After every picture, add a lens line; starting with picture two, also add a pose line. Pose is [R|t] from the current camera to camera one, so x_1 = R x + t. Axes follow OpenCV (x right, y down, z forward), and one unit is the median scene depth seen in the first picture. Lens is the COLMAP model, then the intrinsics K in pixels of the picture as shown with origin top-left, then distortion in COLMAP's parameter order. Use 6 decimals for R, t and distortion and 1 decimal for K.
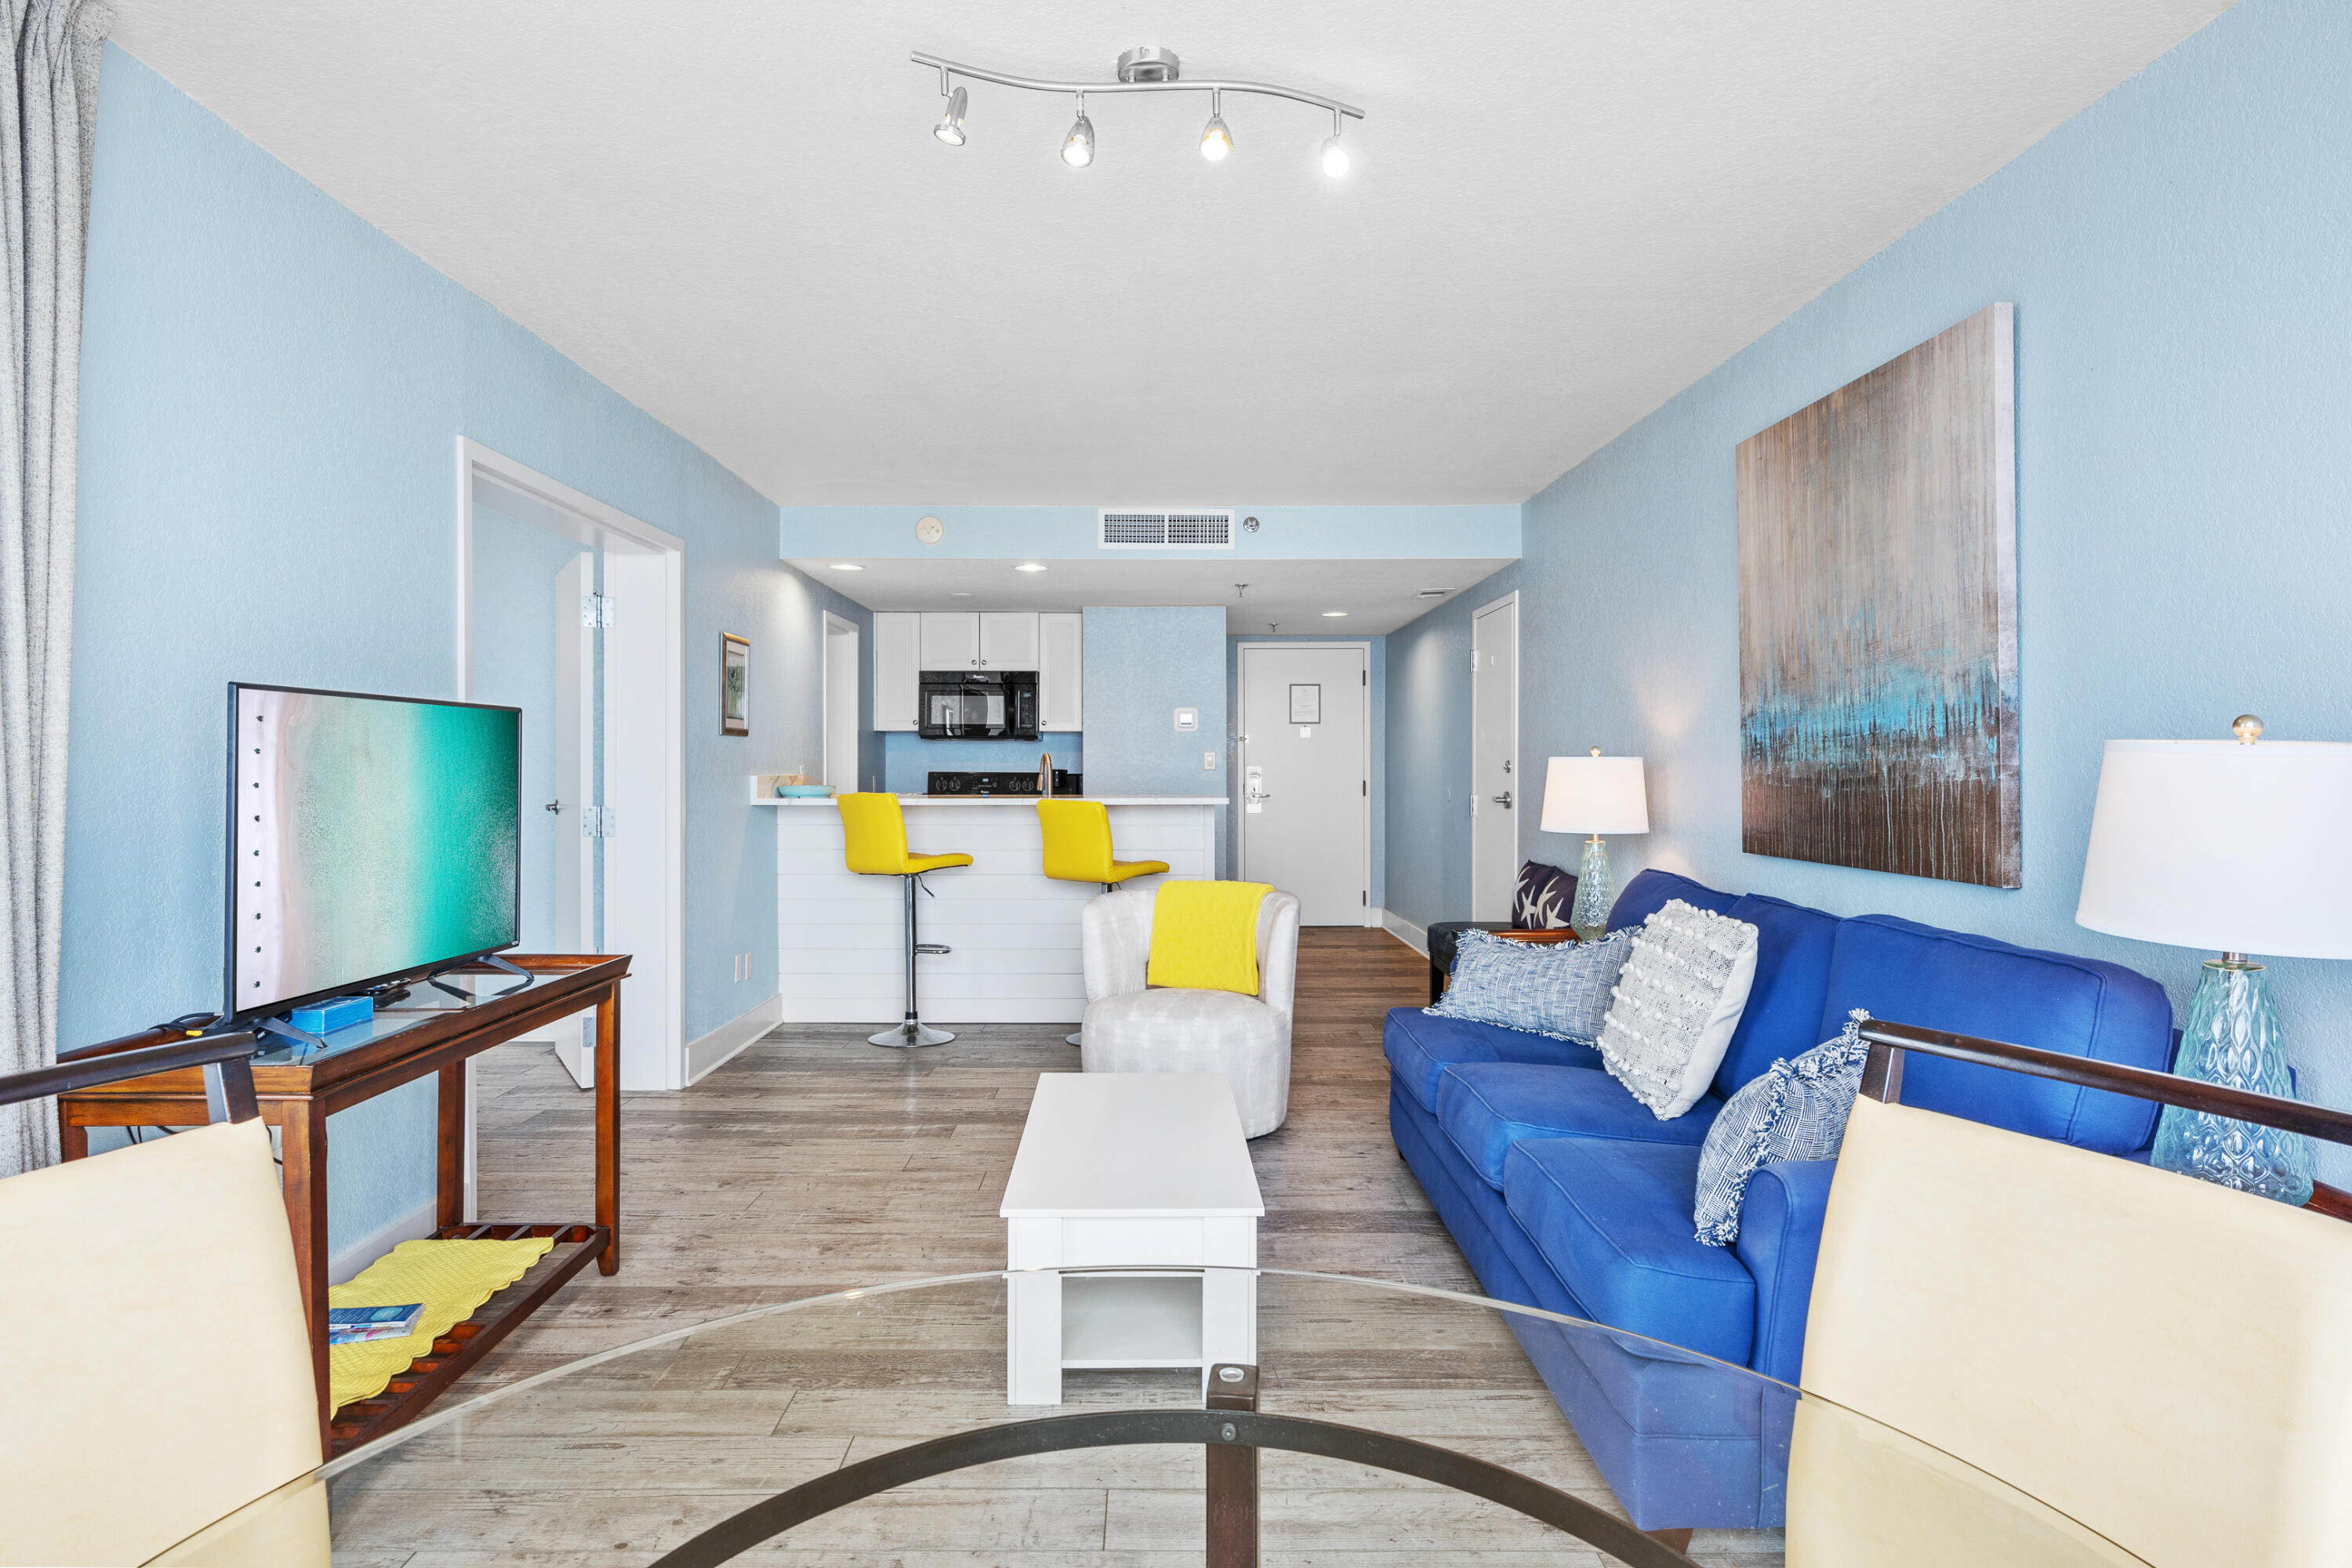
lens RADIAL K [[1340.0, 0, 1168.8], [0, 1340.0, 776.1], [0, 0, 1]] dist [-0.000404, -0.000040]
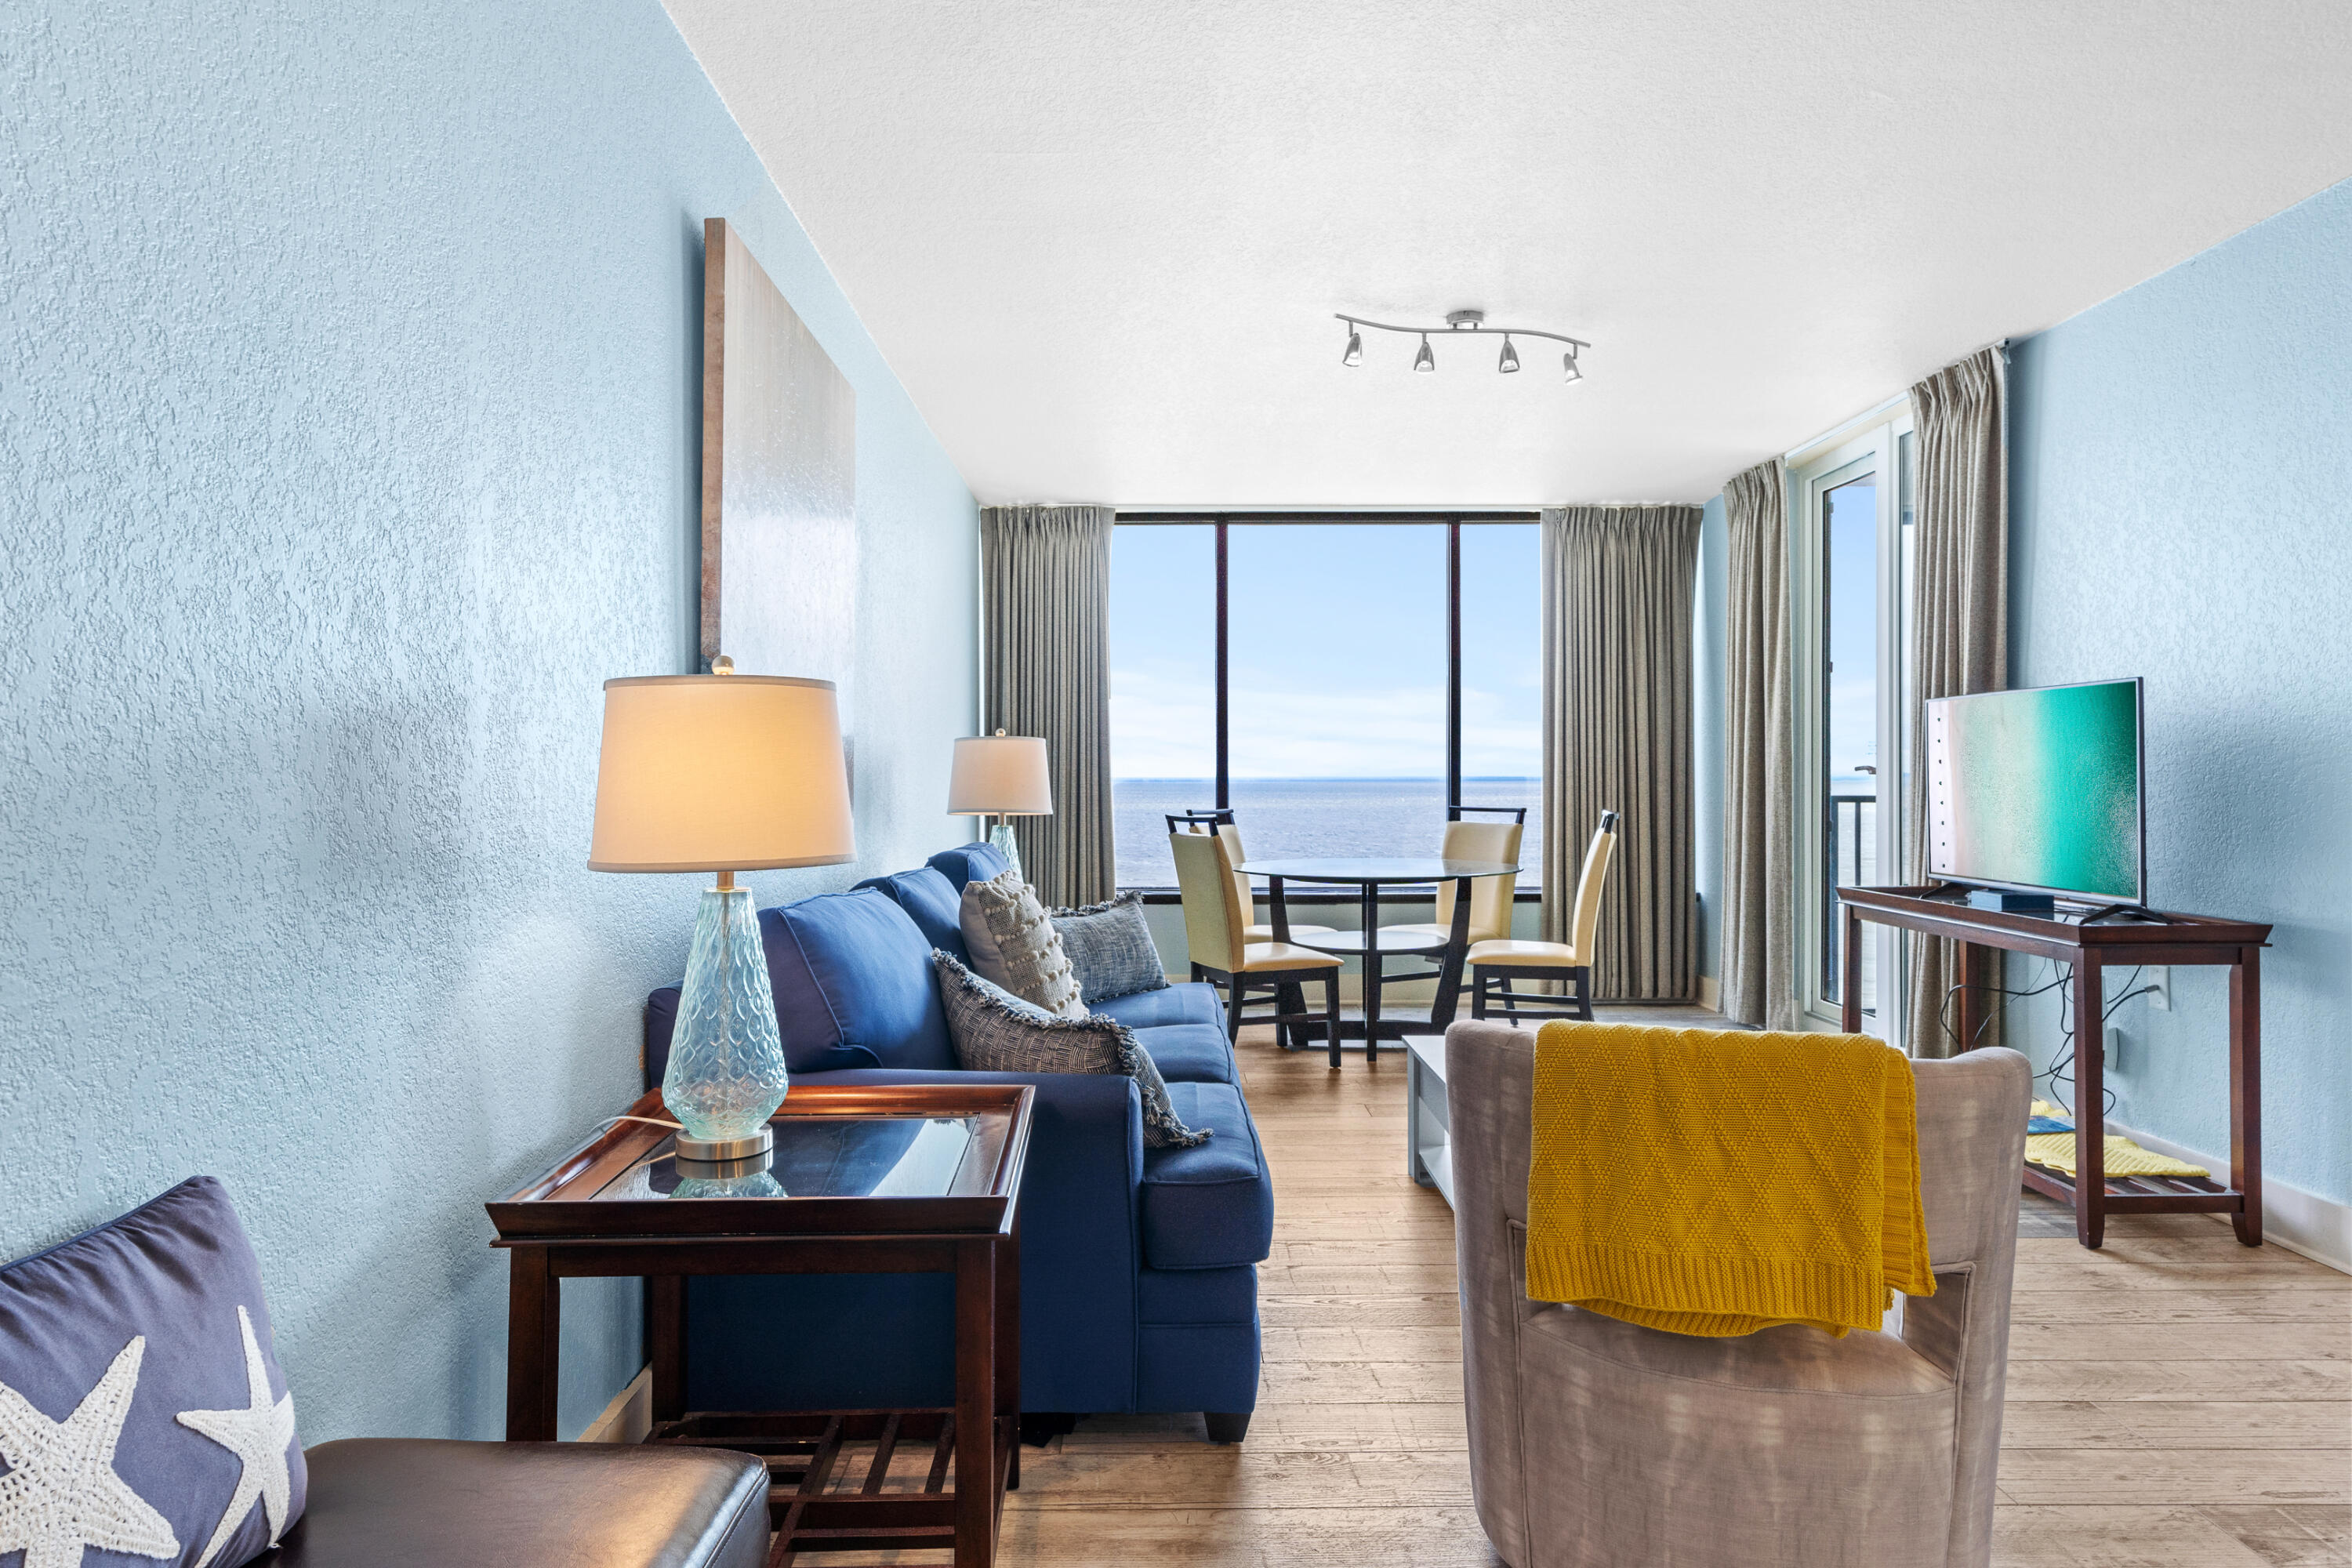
lens RADIAL K [[1405.4, 0, 1169.3], [0, 1405.4, 785.6], [0, 0, 1]] dist [-0.000110, 0.002043]
pose [[-0.999991, 0.003378, 0.002472, 0.107868], [0.003409, 0.999913, 0.012736, 0.007071], [-0.002428, 0.012745, -0.999916, 0.855260]]
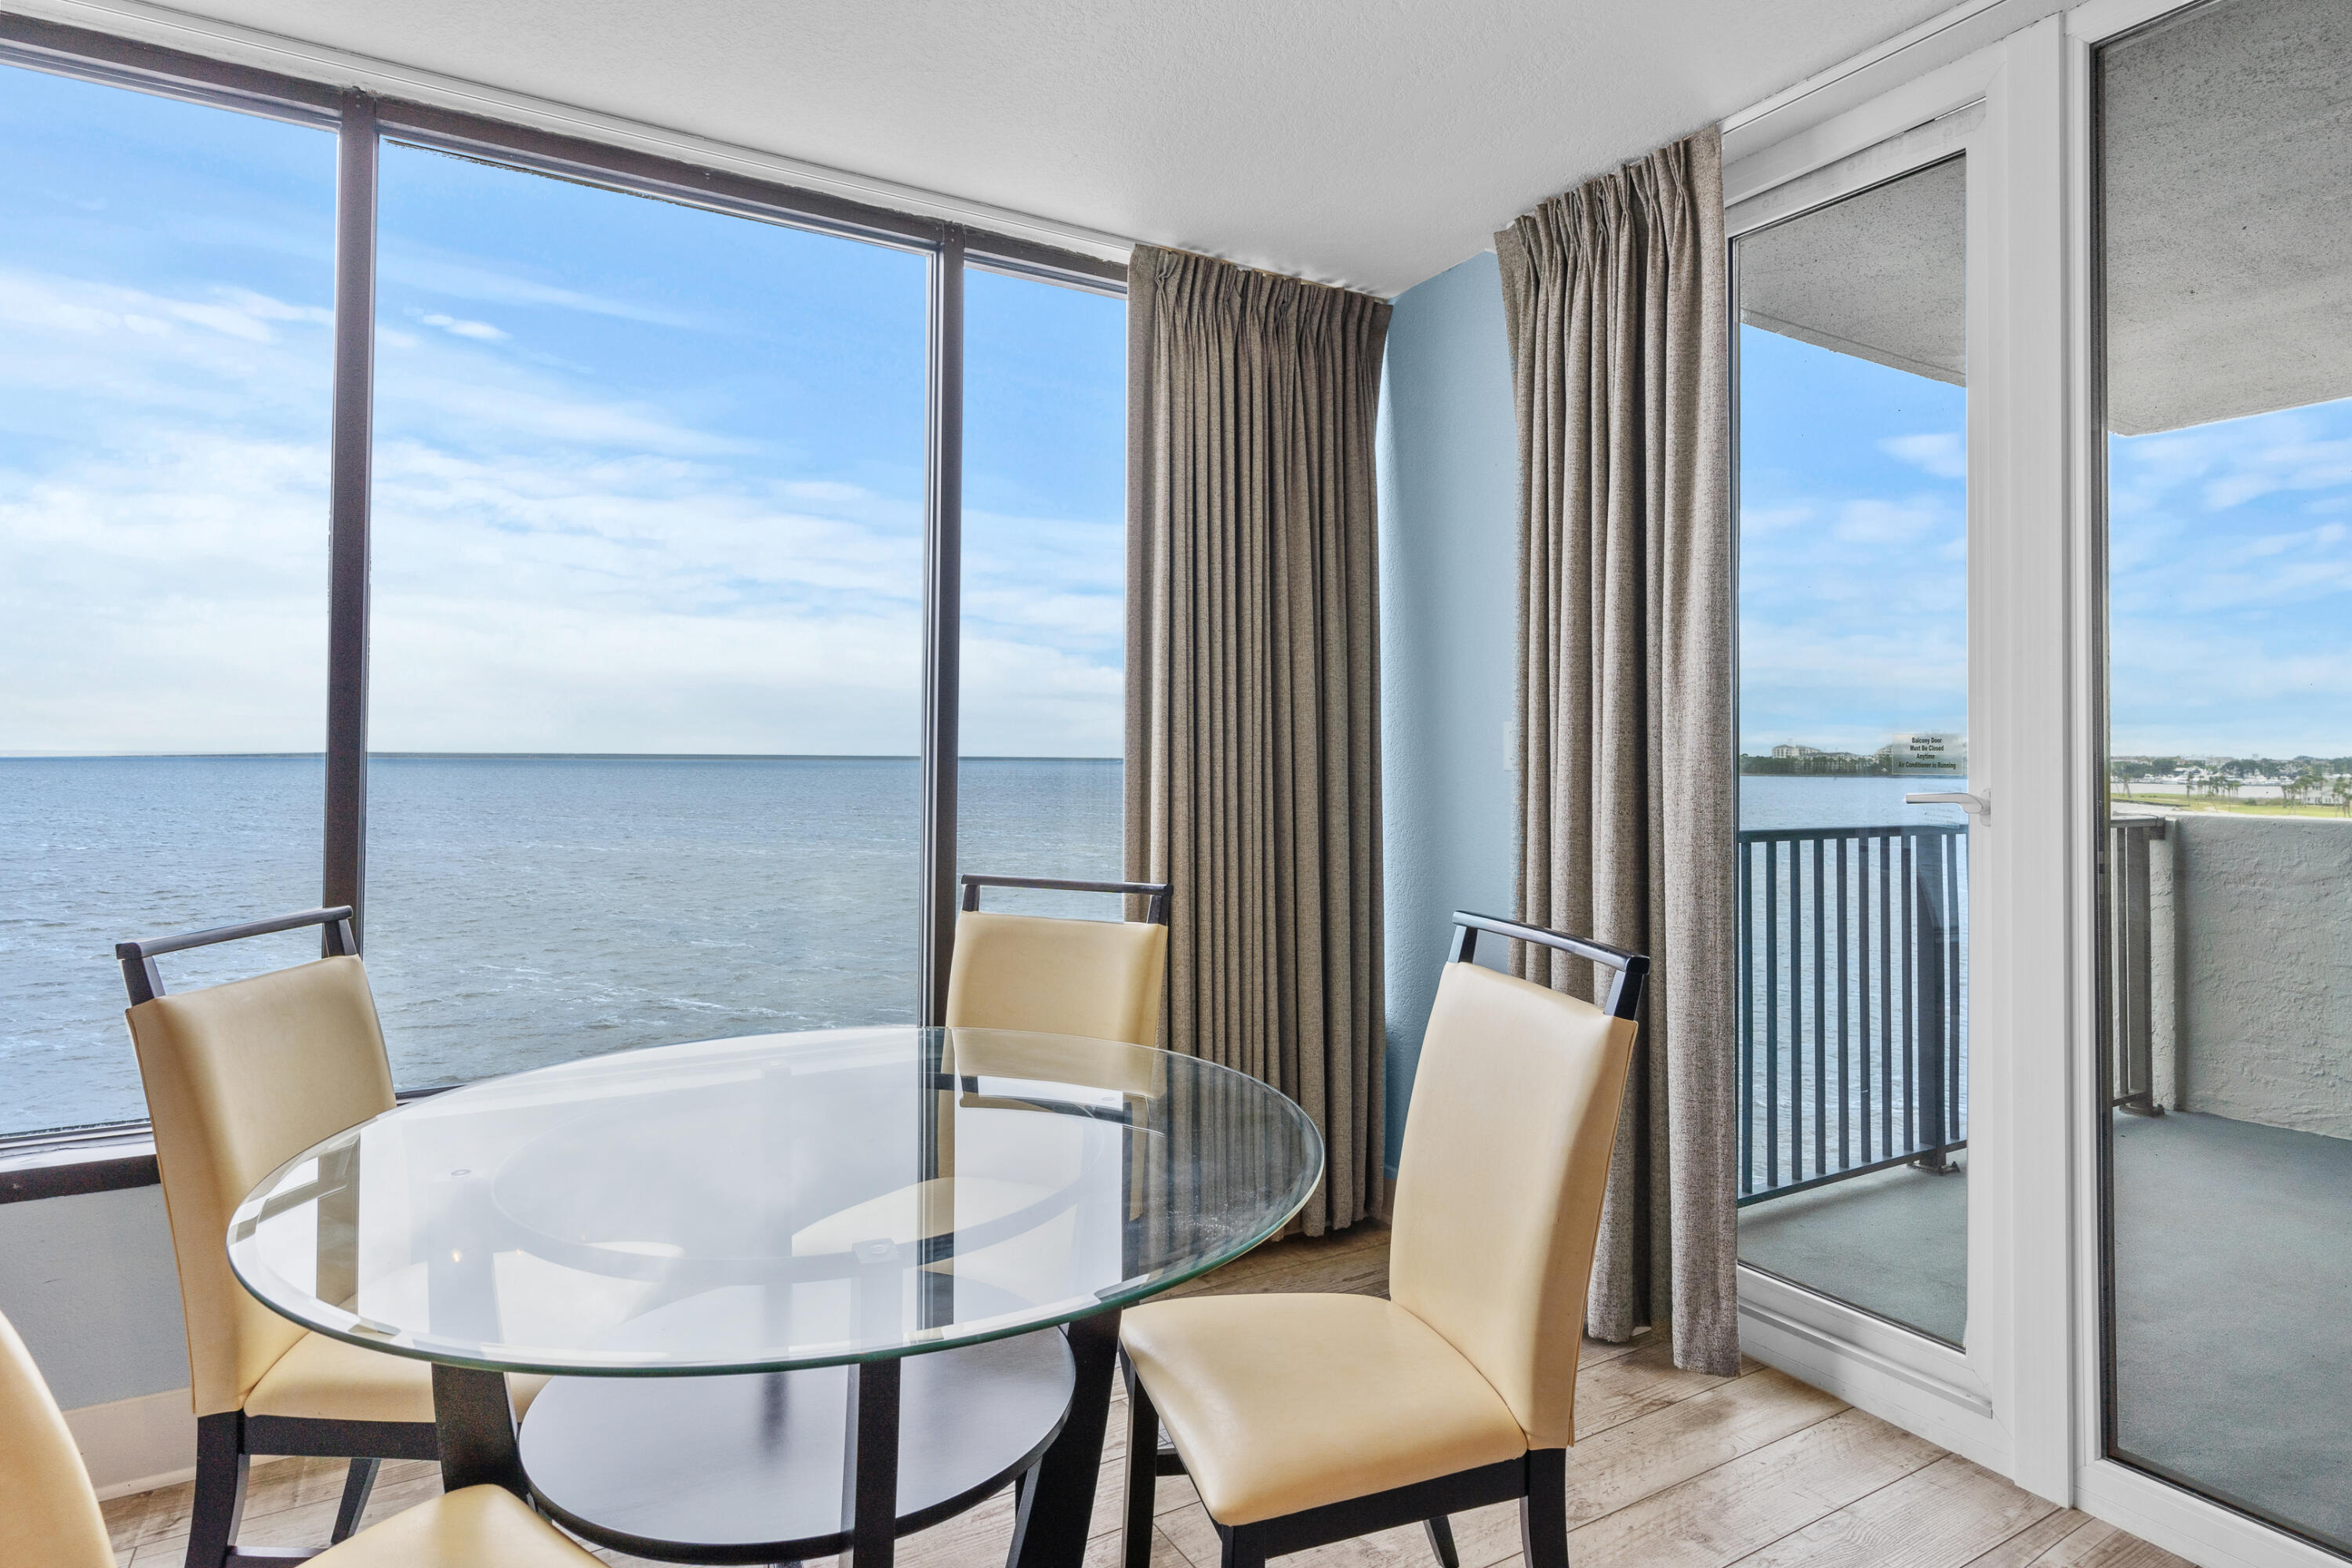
lens RADIAL K [[1264.6, 0, 1165.3], [0, 1264.6, 734.6], [0, 0, 1]] dist [-0.000162, 0.001065]
pose [[-0.869231, -0.014433, -0.494196, 0.053936], [-0.009709, 0.999879, -0.012125, -0.001234], [0.494312, -0.005742, -0.869266, 0.295555]]
